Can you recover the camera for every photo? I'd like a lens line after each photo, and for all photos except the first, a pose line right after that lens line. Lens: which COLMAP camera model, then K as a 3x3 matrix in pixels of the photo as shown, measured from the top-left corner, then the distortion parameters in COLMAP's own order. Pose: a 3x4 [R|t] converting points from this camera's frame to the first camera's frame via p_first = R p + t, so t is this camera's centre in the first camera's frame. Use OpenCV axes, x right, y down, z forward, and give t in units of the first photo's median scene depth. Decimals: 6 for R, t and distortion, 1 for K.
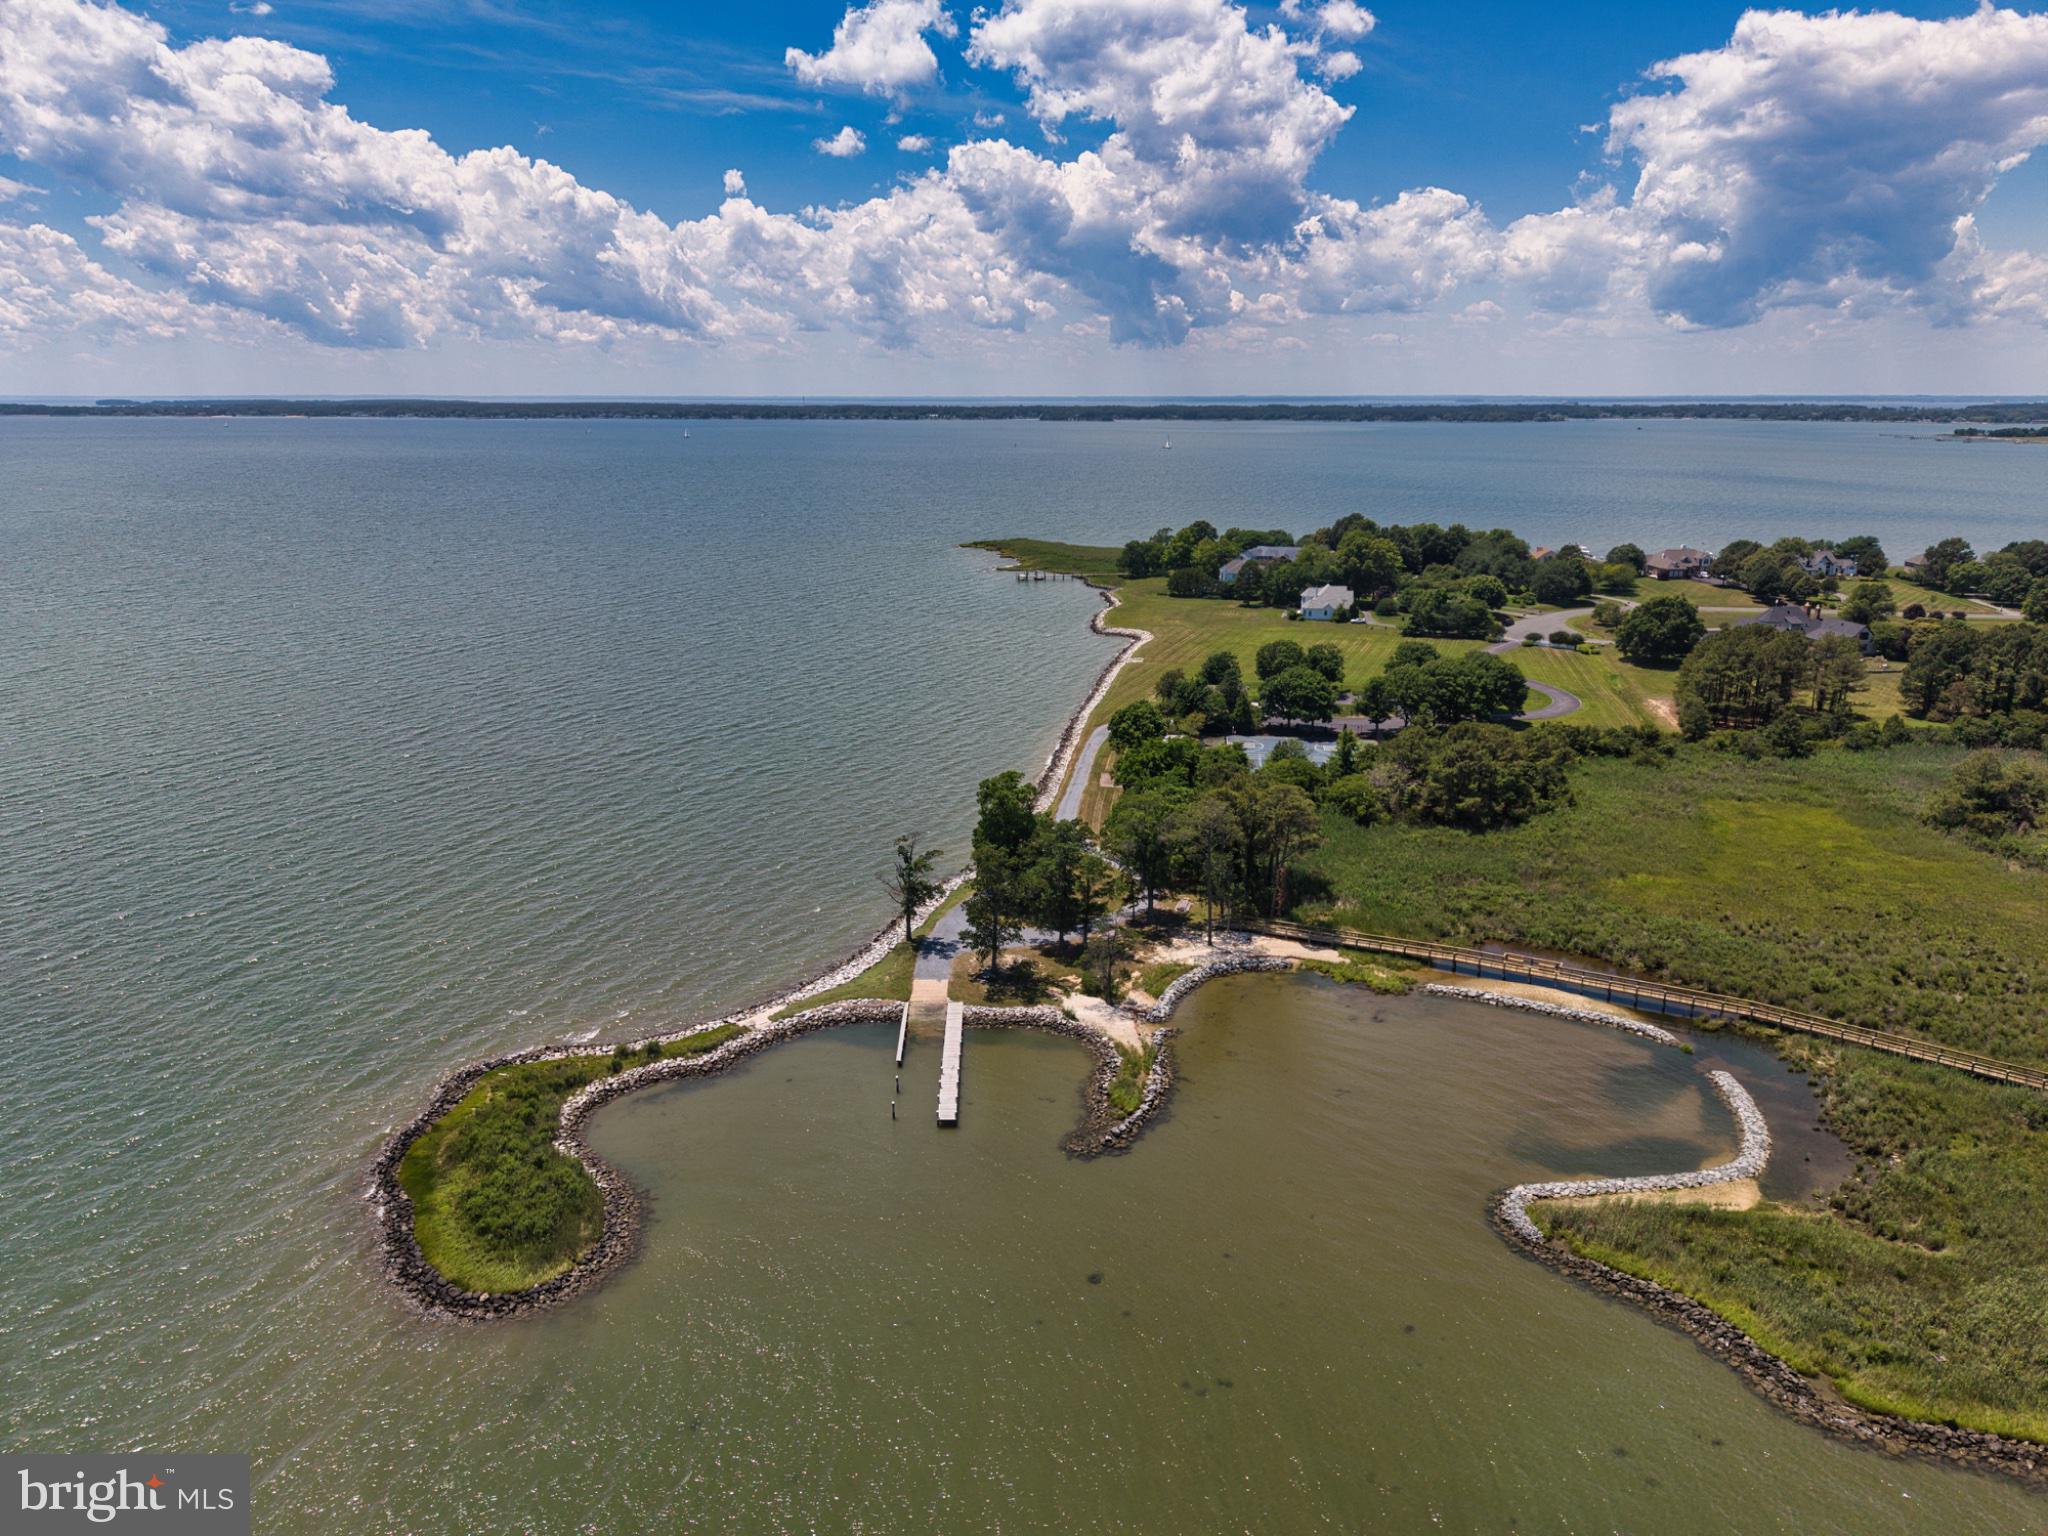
lens RADIAL K [[1450.3, 0, 1023.9], [0, 1450.3, 682.9], [0, 0, 1]] dist [-0.004817, -0.006622]
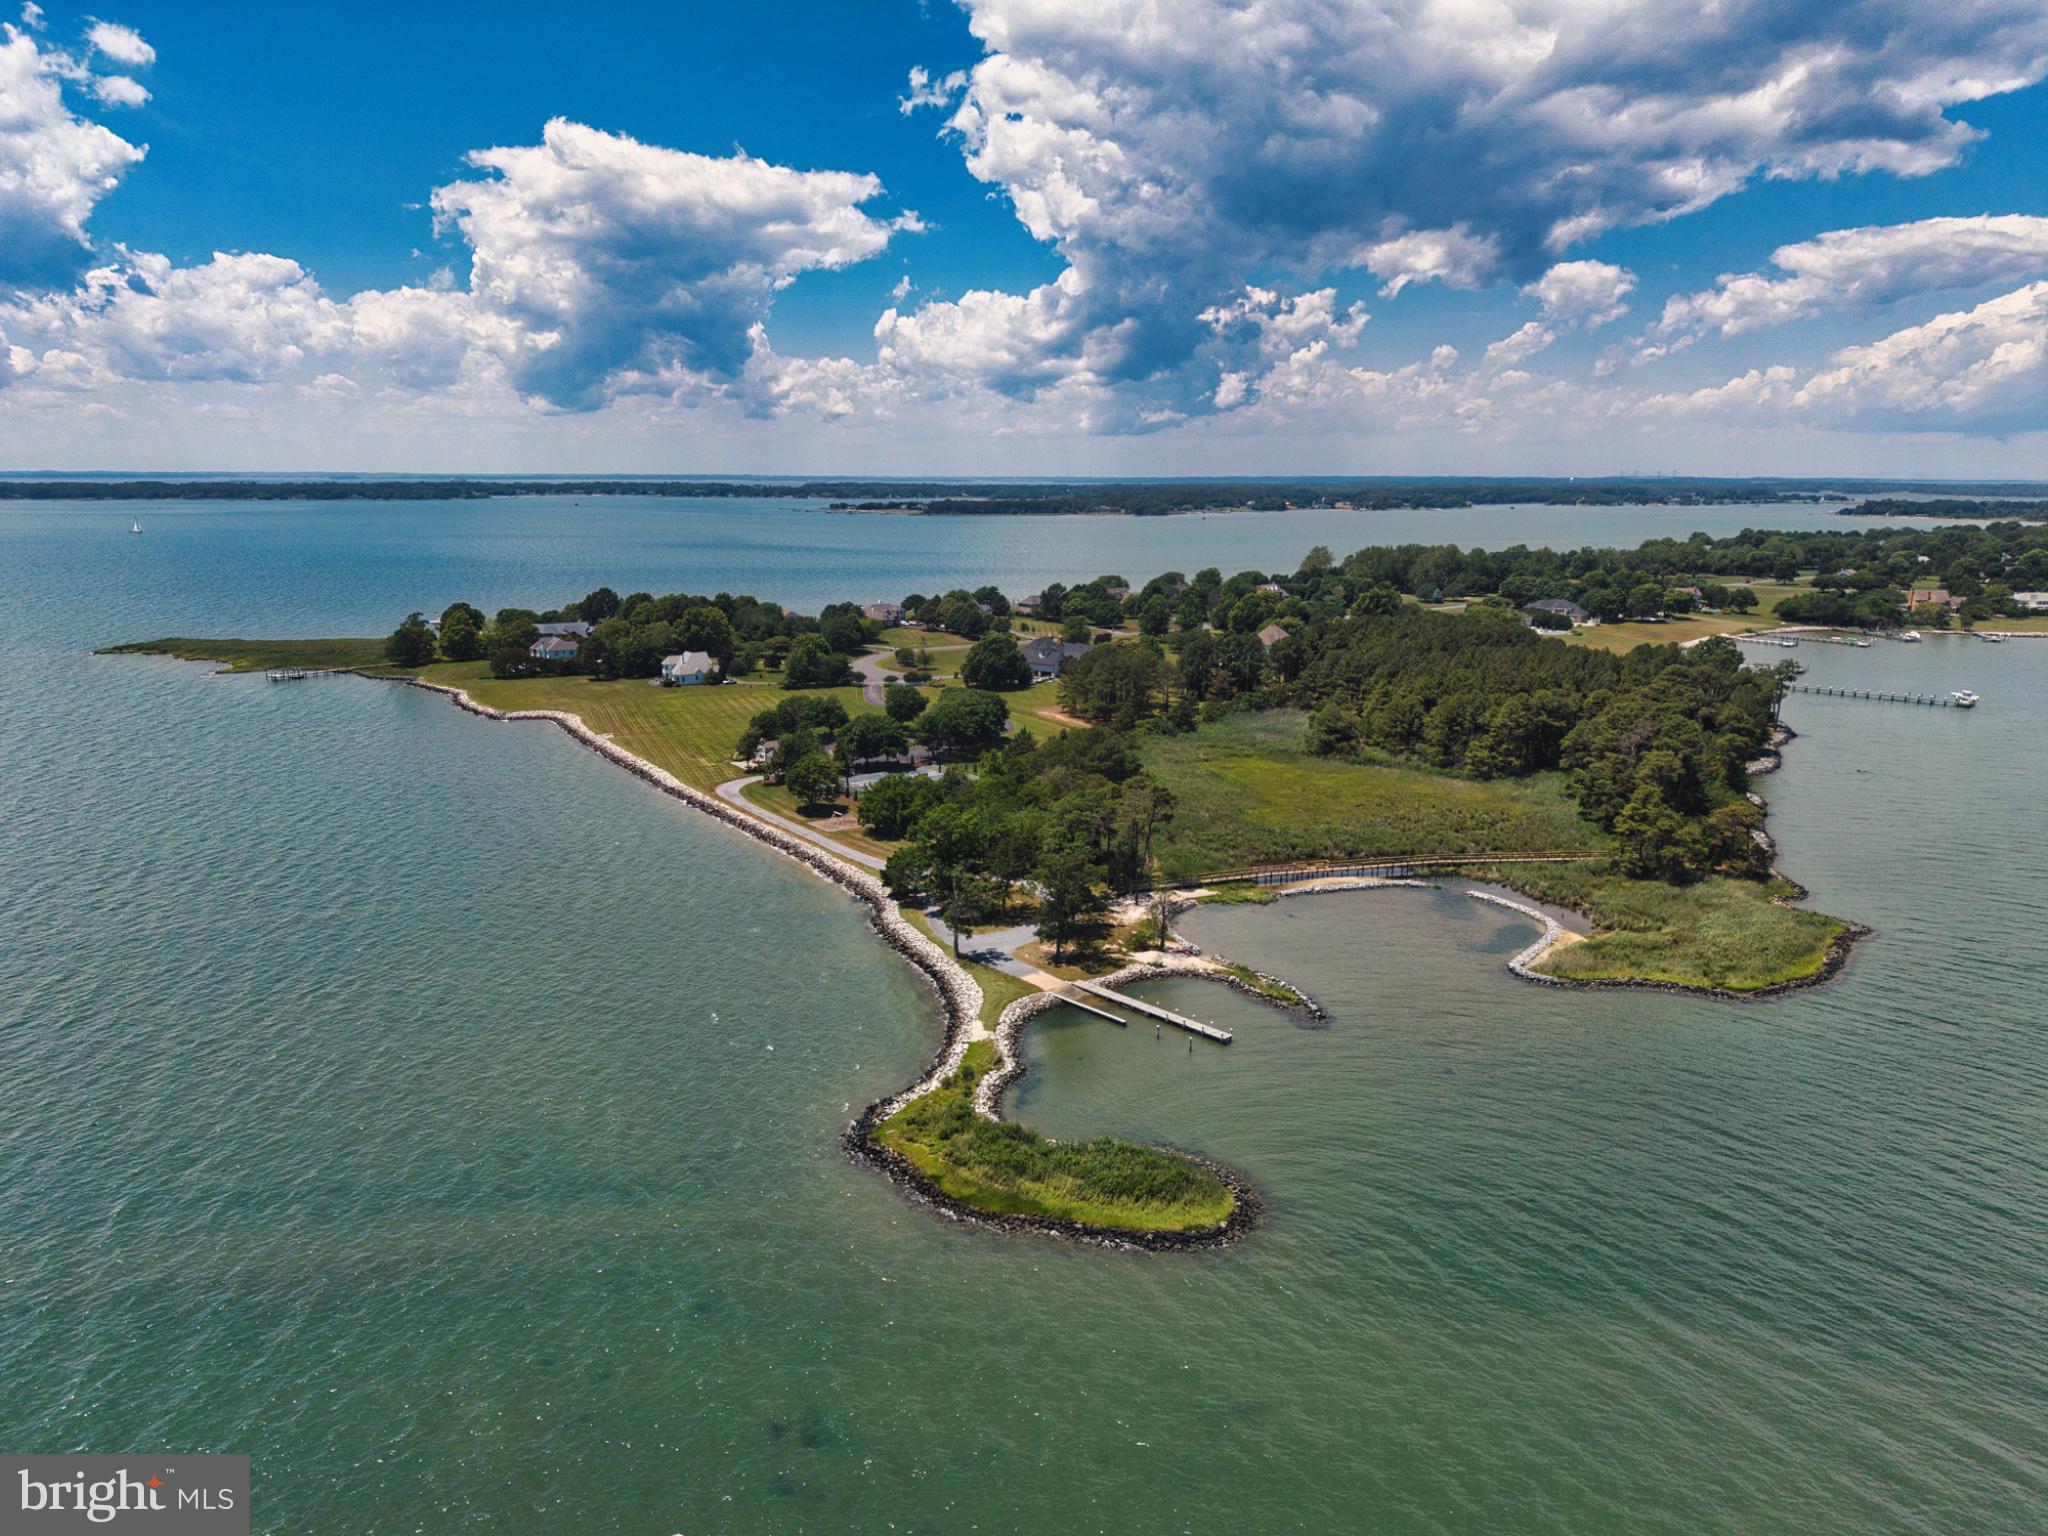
lens RADIAL K [[1442.0, 0, 1024.0], [0, 1442.0, 768.0], [0, 0, 1]] dist [-0.000056, -0.009705]
pose [[0.691592, -0.137417, 0.709096, -0.104357], [0.132986, 0.989177, 0.061990, -0.004120], [-0.709940, 0.051428, 0.702382, 0.020547]]
